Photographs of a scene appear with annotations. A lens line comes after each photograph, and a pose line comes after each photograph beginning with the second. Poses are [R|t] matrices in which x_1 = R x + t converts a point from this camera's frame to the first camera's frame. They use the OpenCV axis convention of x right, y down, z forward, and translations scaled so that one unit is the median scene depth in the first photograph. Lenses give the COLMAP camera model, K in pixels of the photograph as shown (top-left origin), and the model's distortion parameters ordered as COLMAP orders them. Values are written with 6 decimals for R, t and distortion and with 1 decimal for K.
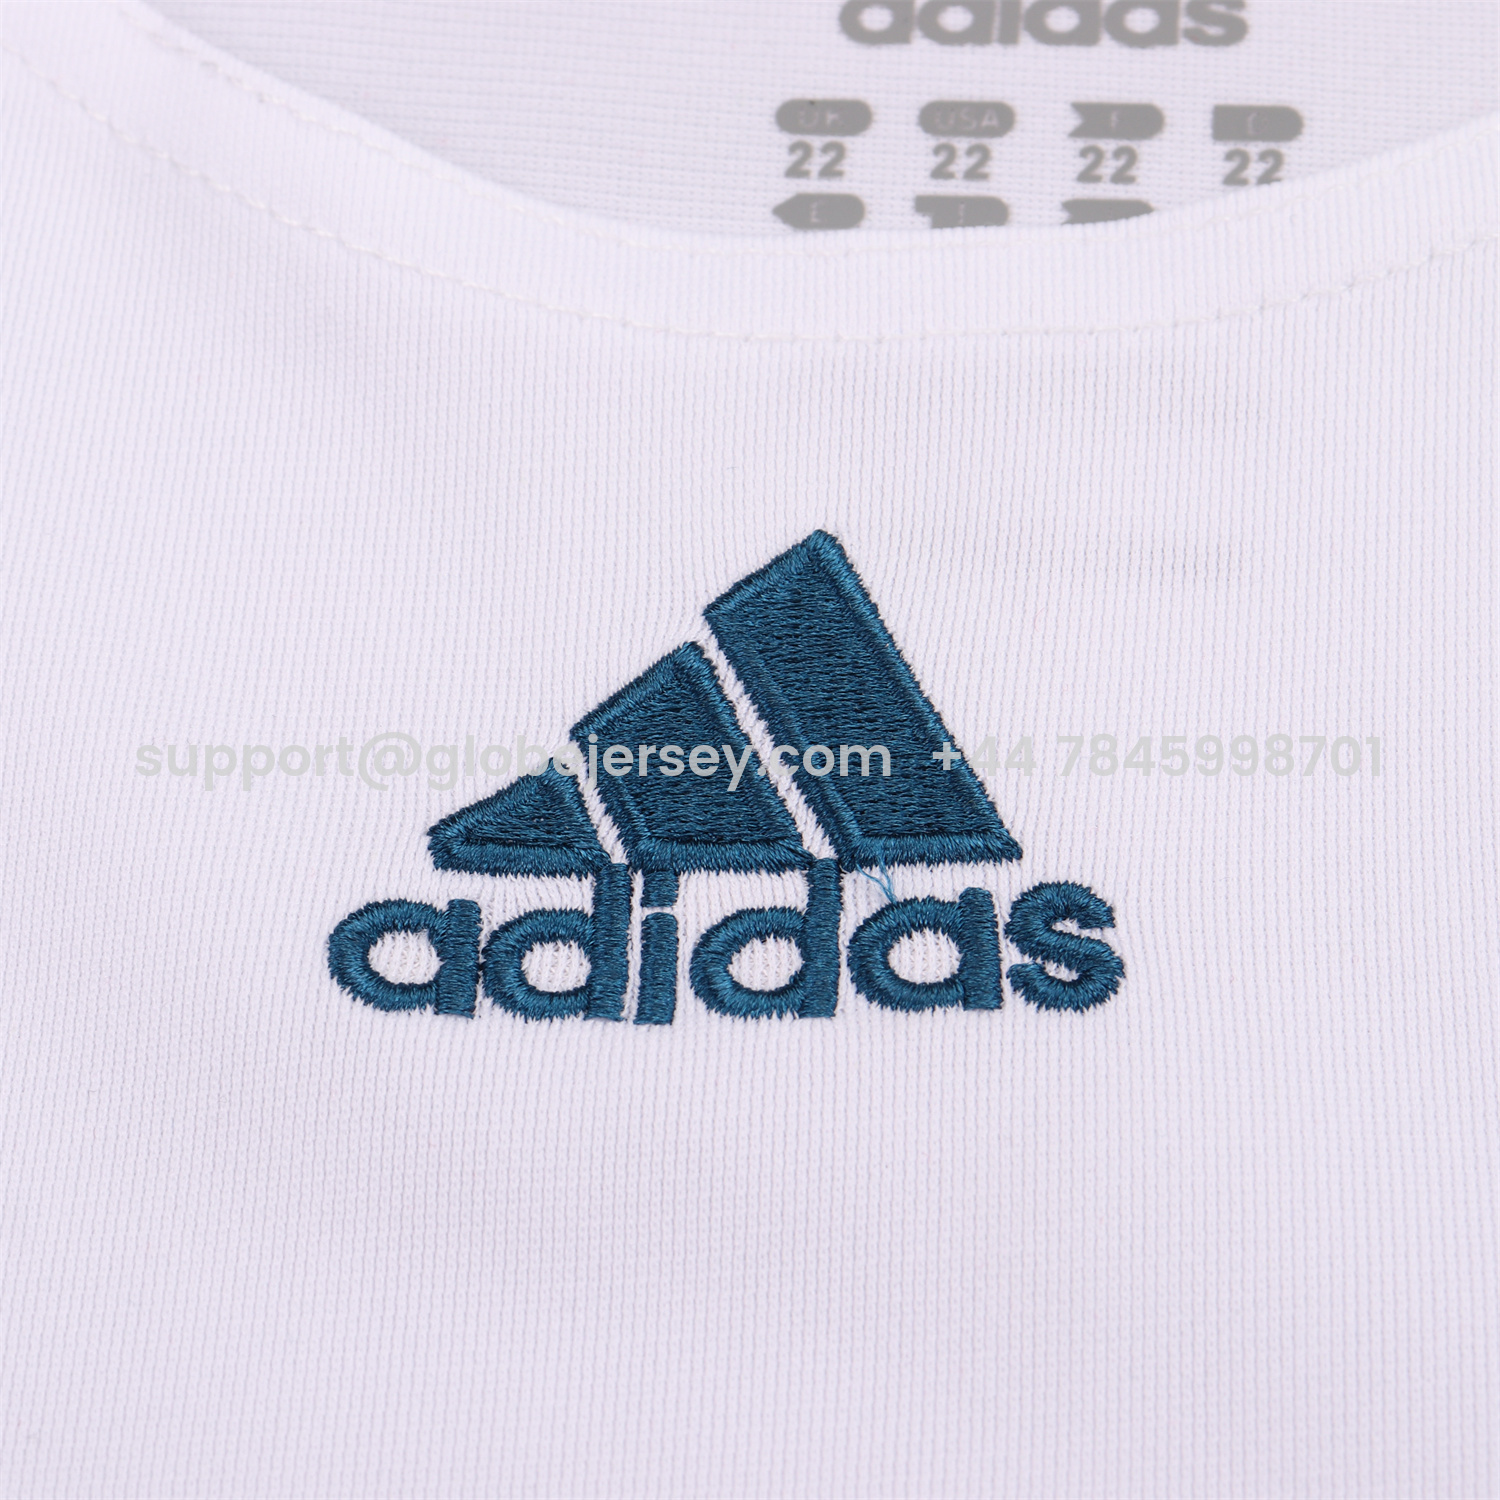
lens RADIAL K [[4384.4, 0, 748.8], [0, 4384.4, 750.4], [0, 0, 1]] dist [-0.022092, 0.000000]
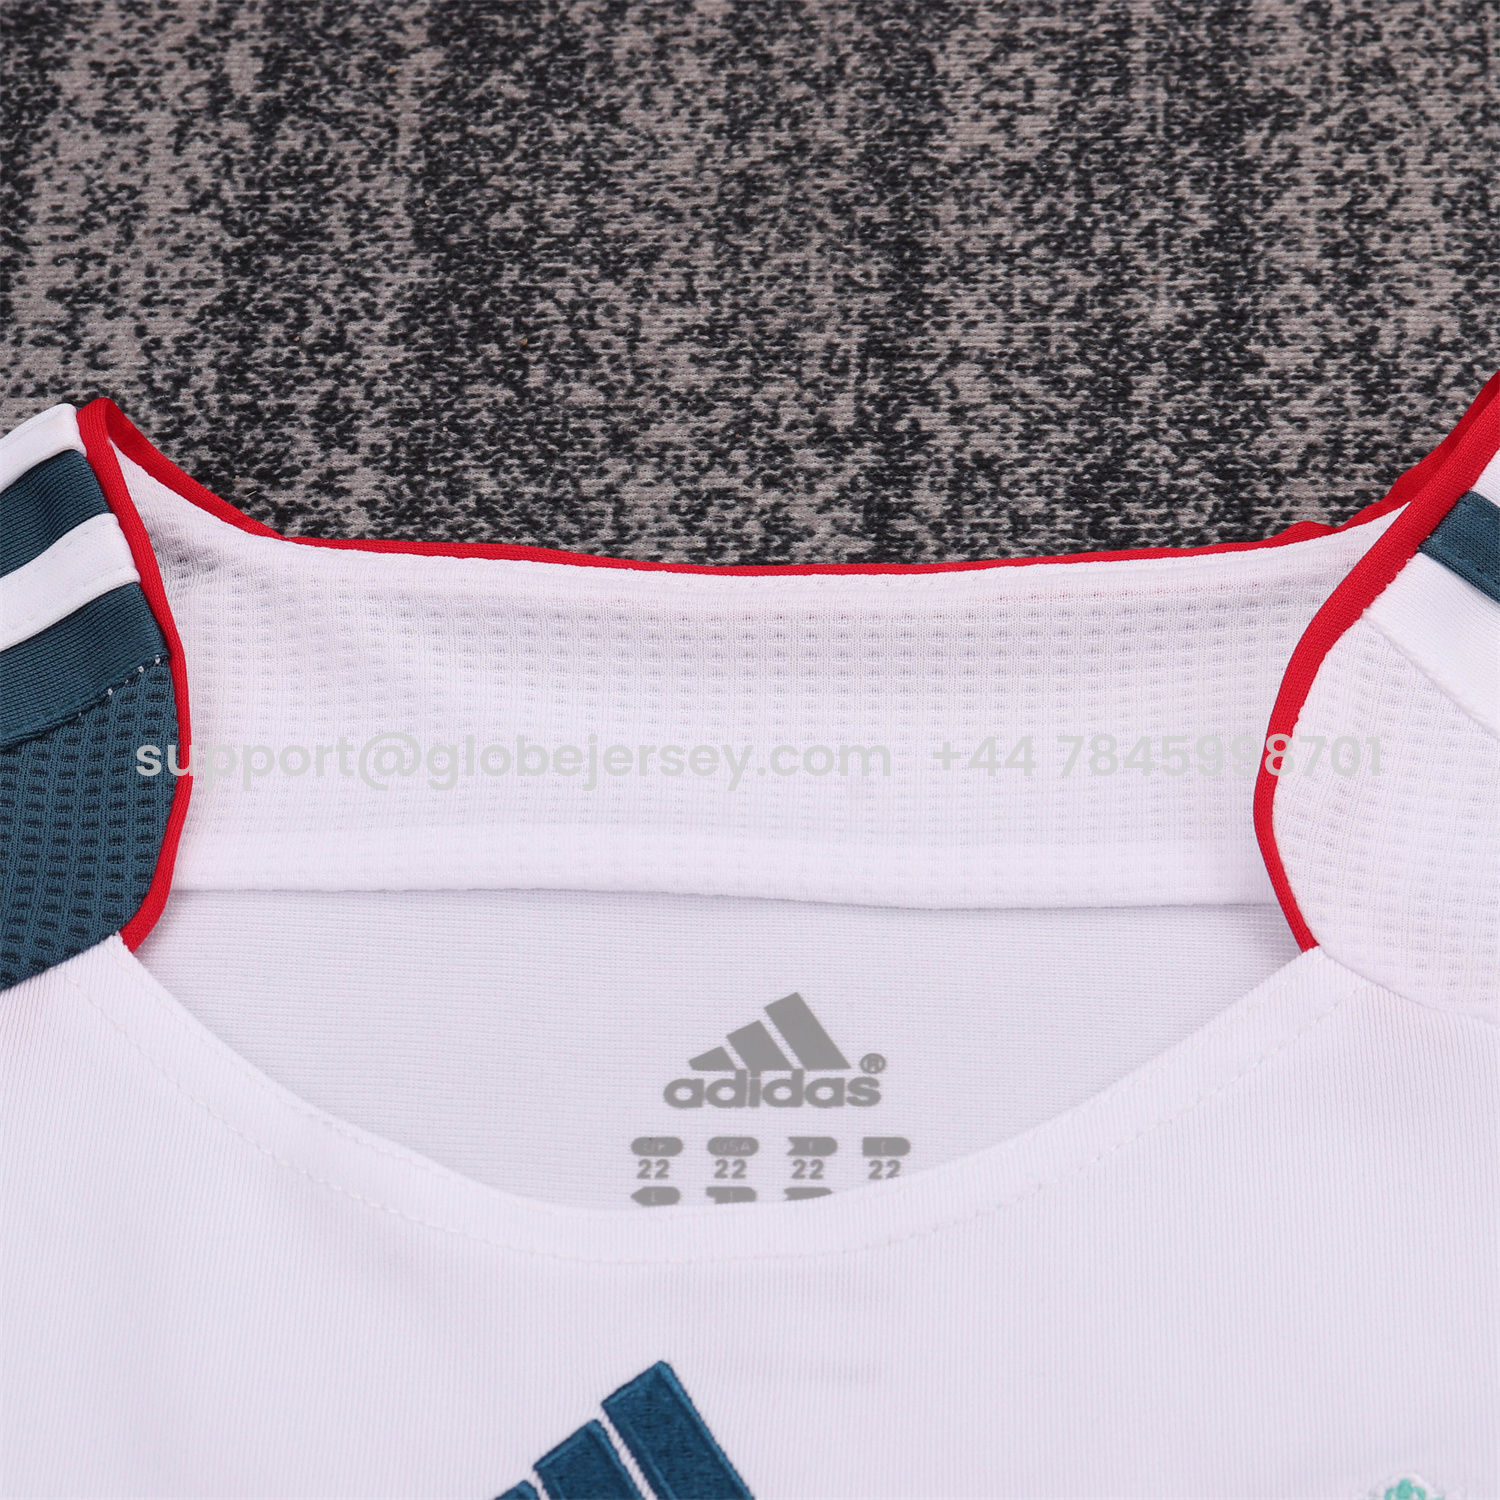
lens RADIAL K [[5477.6, 0, 751.4], [0, 5477.6, 748.2], [0, 0, 1]] dist [0.073599, 0.000000]
pose [[0.998492, -0.009770, 0.054030, -0.068596], [0.021264, 0.976056, -0.216478, 0.200870], [-0.050621, 0.217301, 0.974791, -1.346654]]
